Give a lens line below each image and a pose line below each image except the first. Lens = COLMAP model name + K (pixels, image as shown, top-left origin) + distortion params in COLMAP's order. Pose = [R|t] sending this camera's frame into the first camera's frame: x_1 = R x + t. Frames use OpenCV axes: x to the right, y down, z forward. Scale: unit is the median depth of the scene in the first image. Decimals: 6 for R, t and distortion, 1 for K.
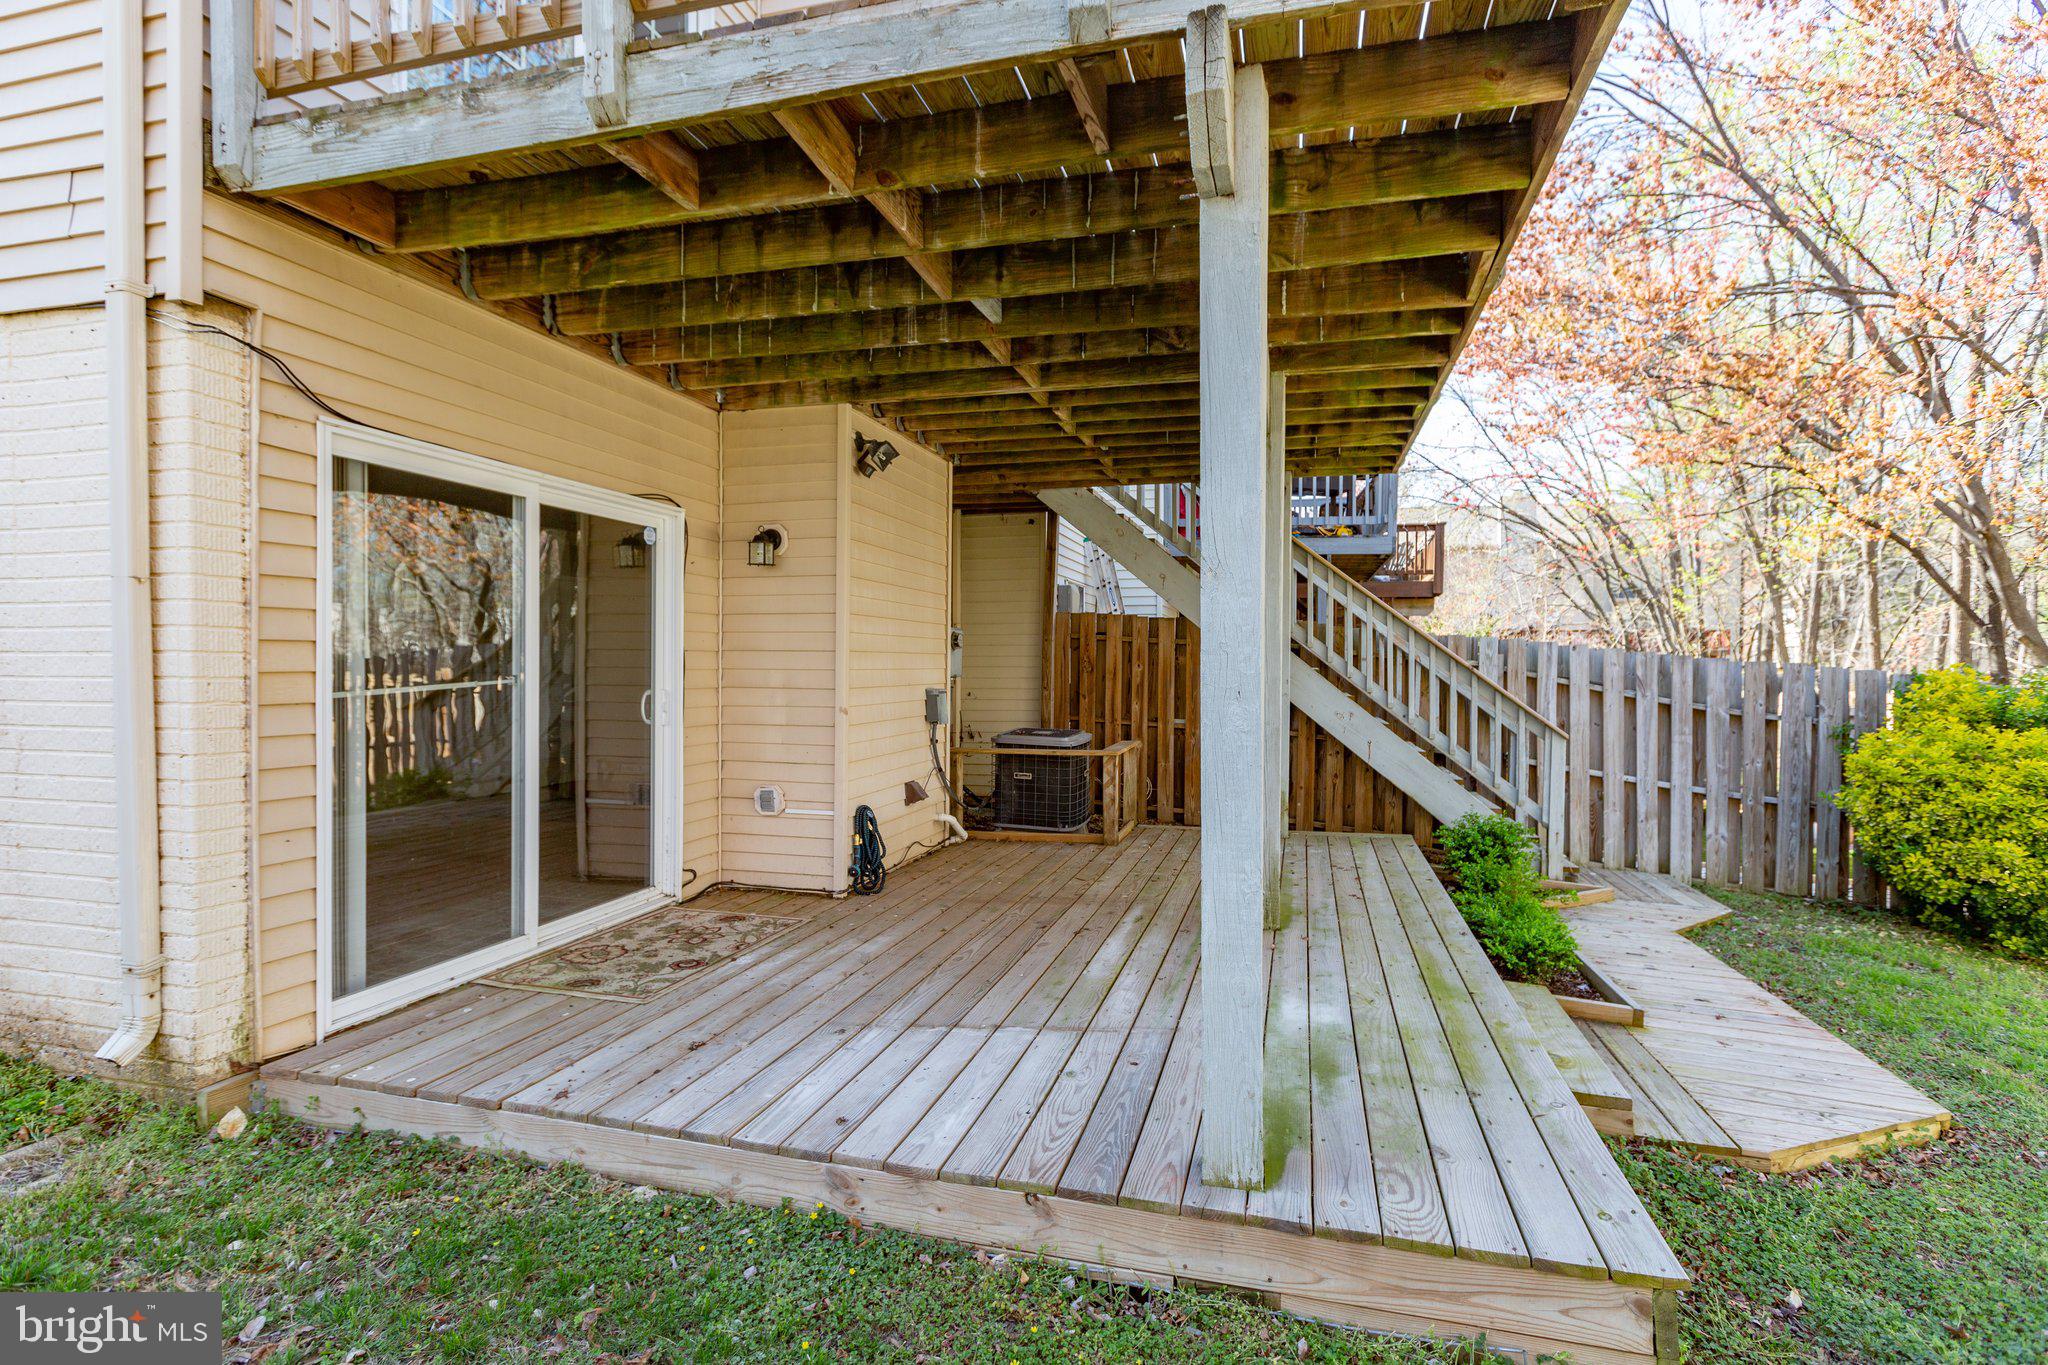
lens RADIAL K [[918.2, 0, 1015.9], [0, 918.2, 671.5], [0, 0, 1]] dist [0.002474, 0.000077]
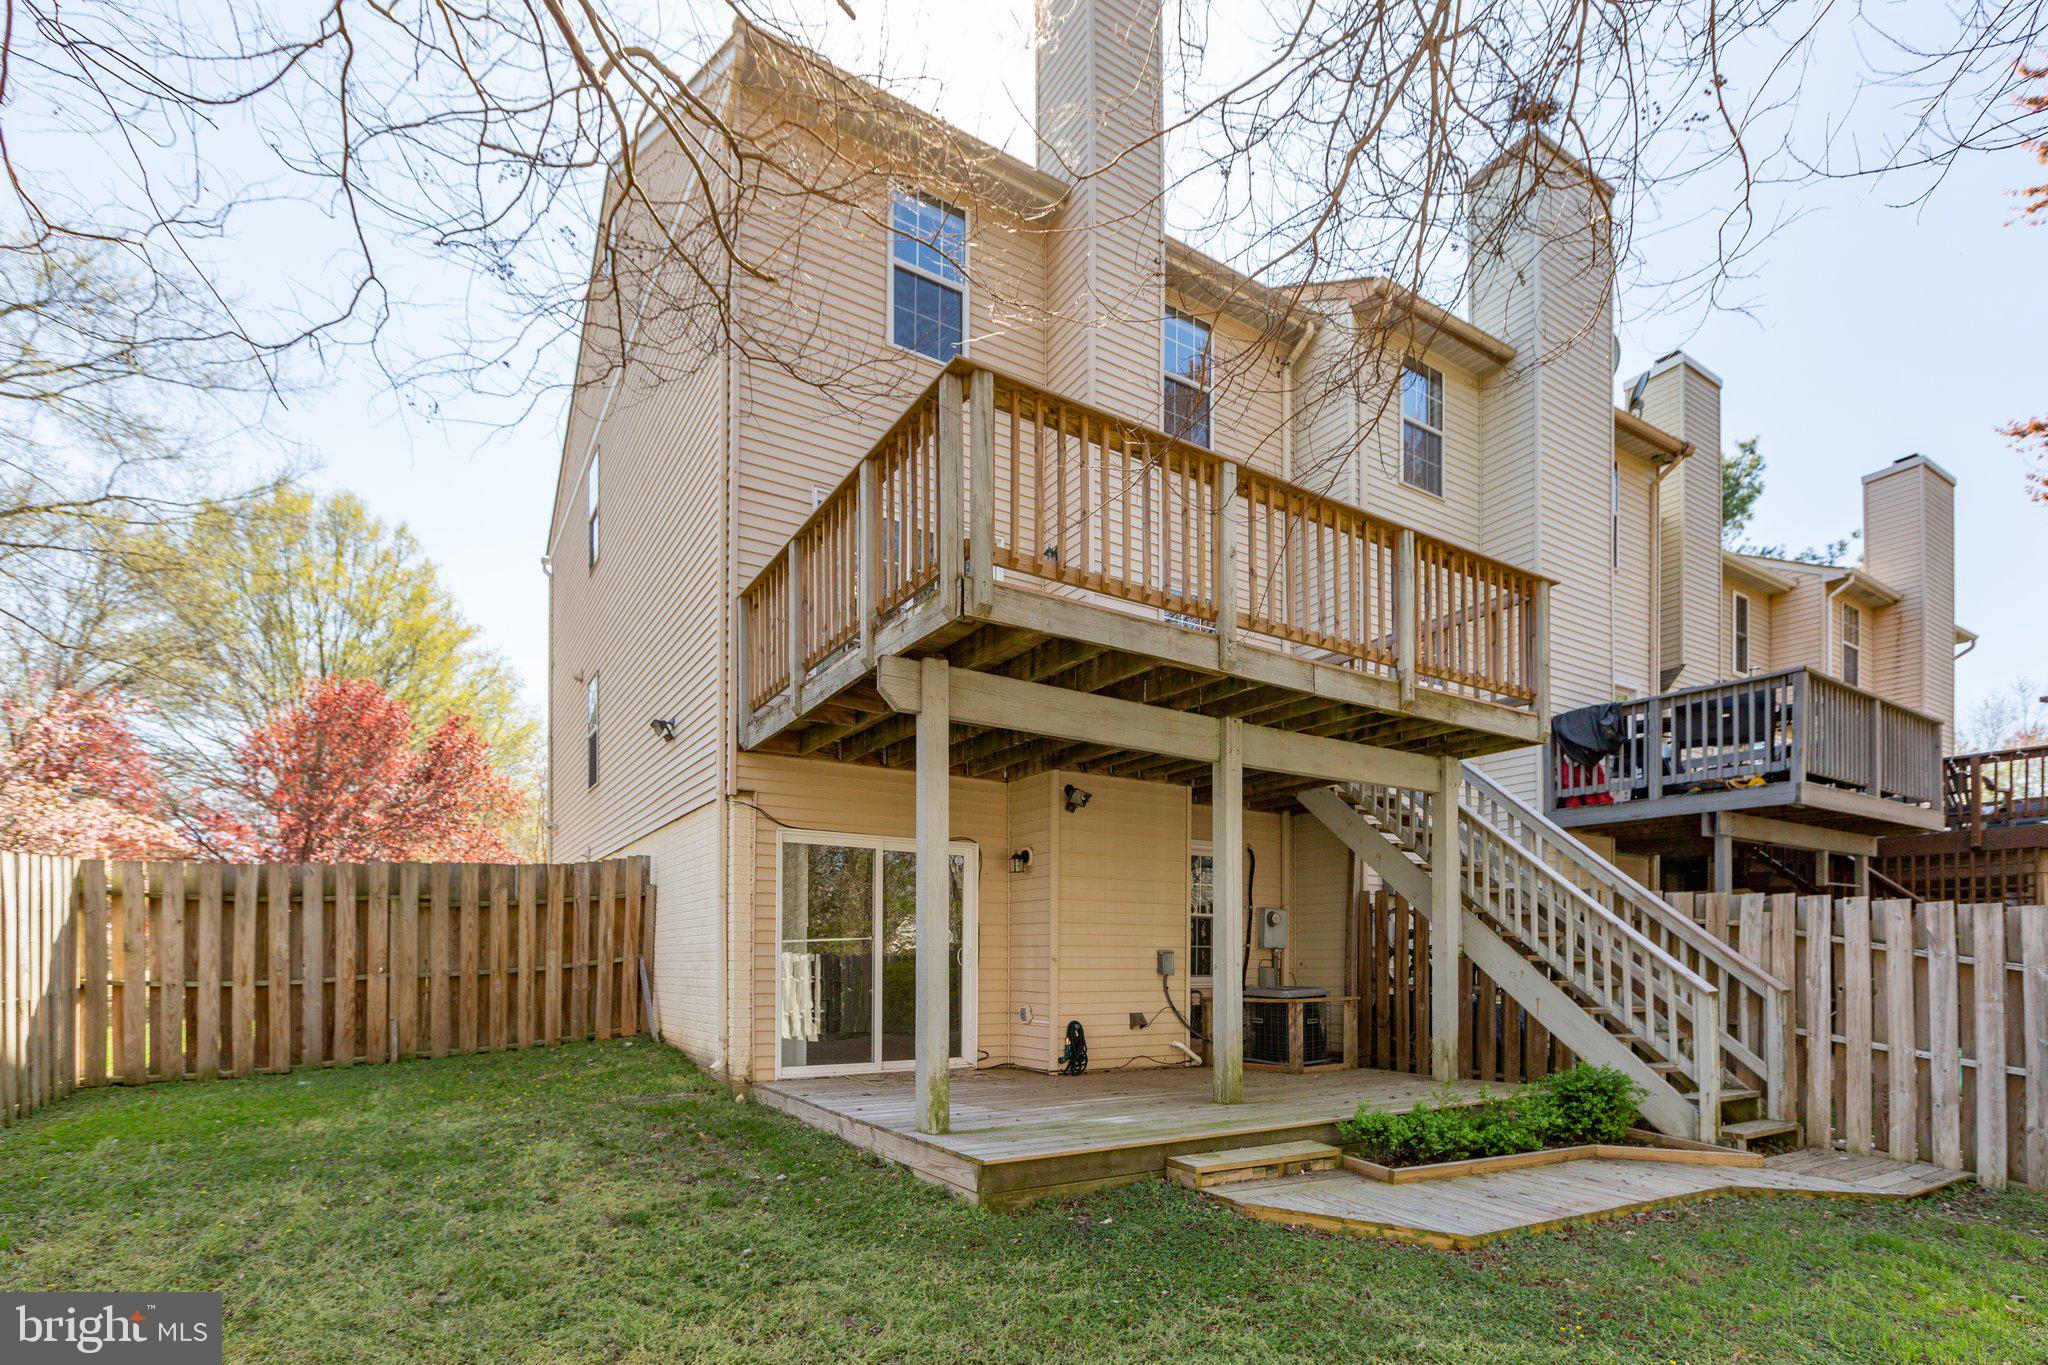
lens RADIAL K [[961.8, 0, 1021.3], [0, 961.8, 960.3], [0, 0, 1]] dist [0.000313, 0.000034]
pose [[0.732760, -0.004017, -0.680475, 1.166705], [-0.006718, 0.999891, -0.013136, 0.085170], [0.680454, 0.014197, 0.732653, -0.350299]]
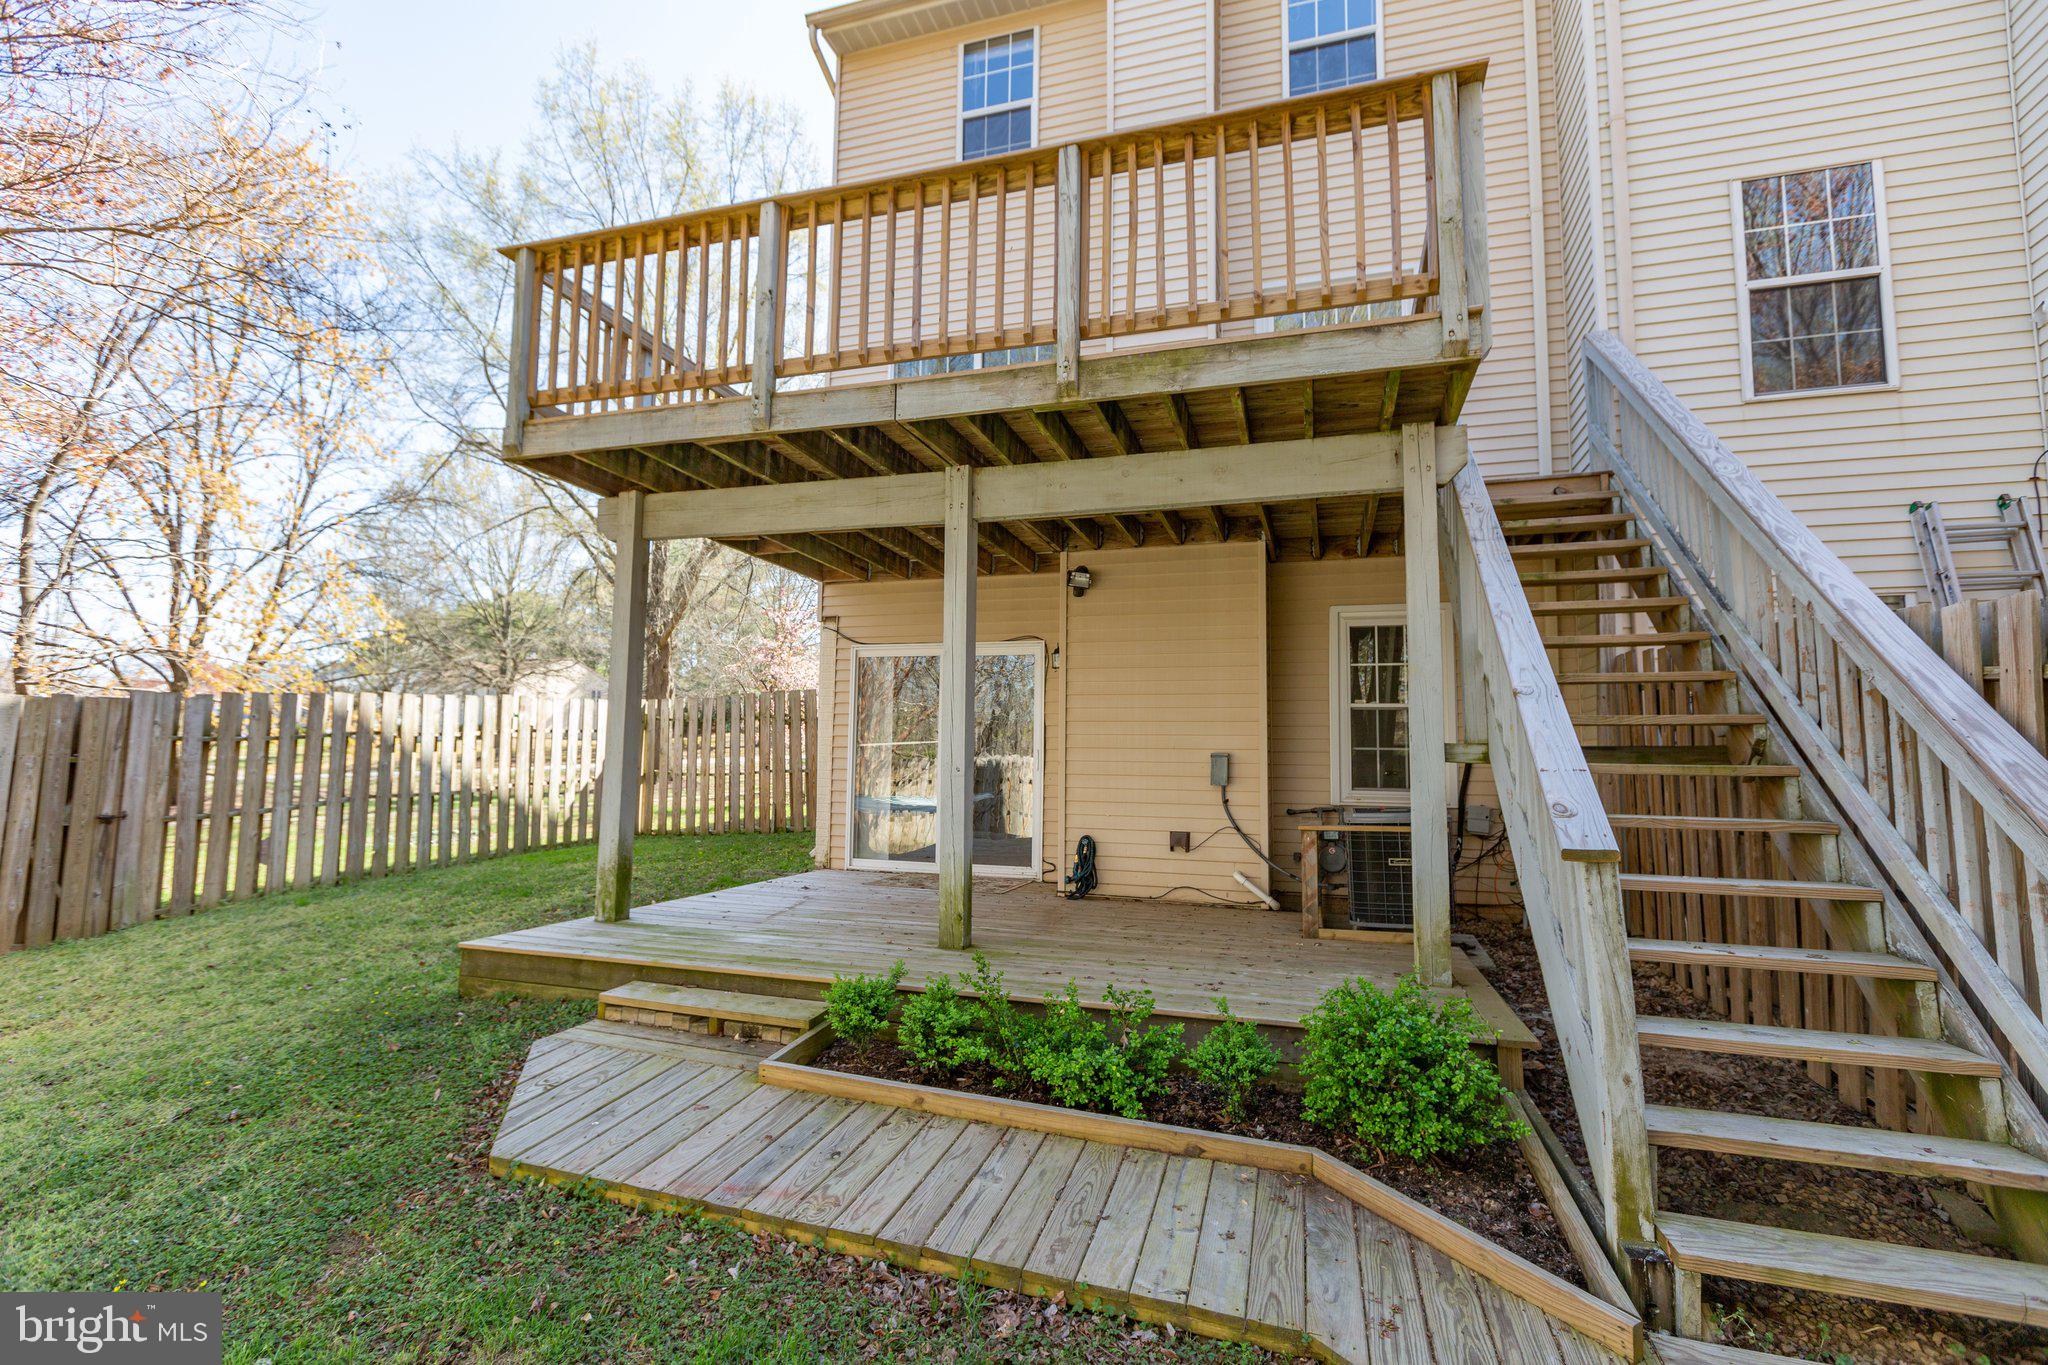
lens RADIAL K [[951.8, 0, 1027.6], [0, 951.8, 707.4], [0, 0, 1]] dist [0.003408, 0.000244]
pose [[-0.045853, -0.073647, -0.996230, 1.623752], [-0.021876, 0.997114, -0.072705, 0.082265], [0.998709, 0.018460, -0.047331, 1.288397]]
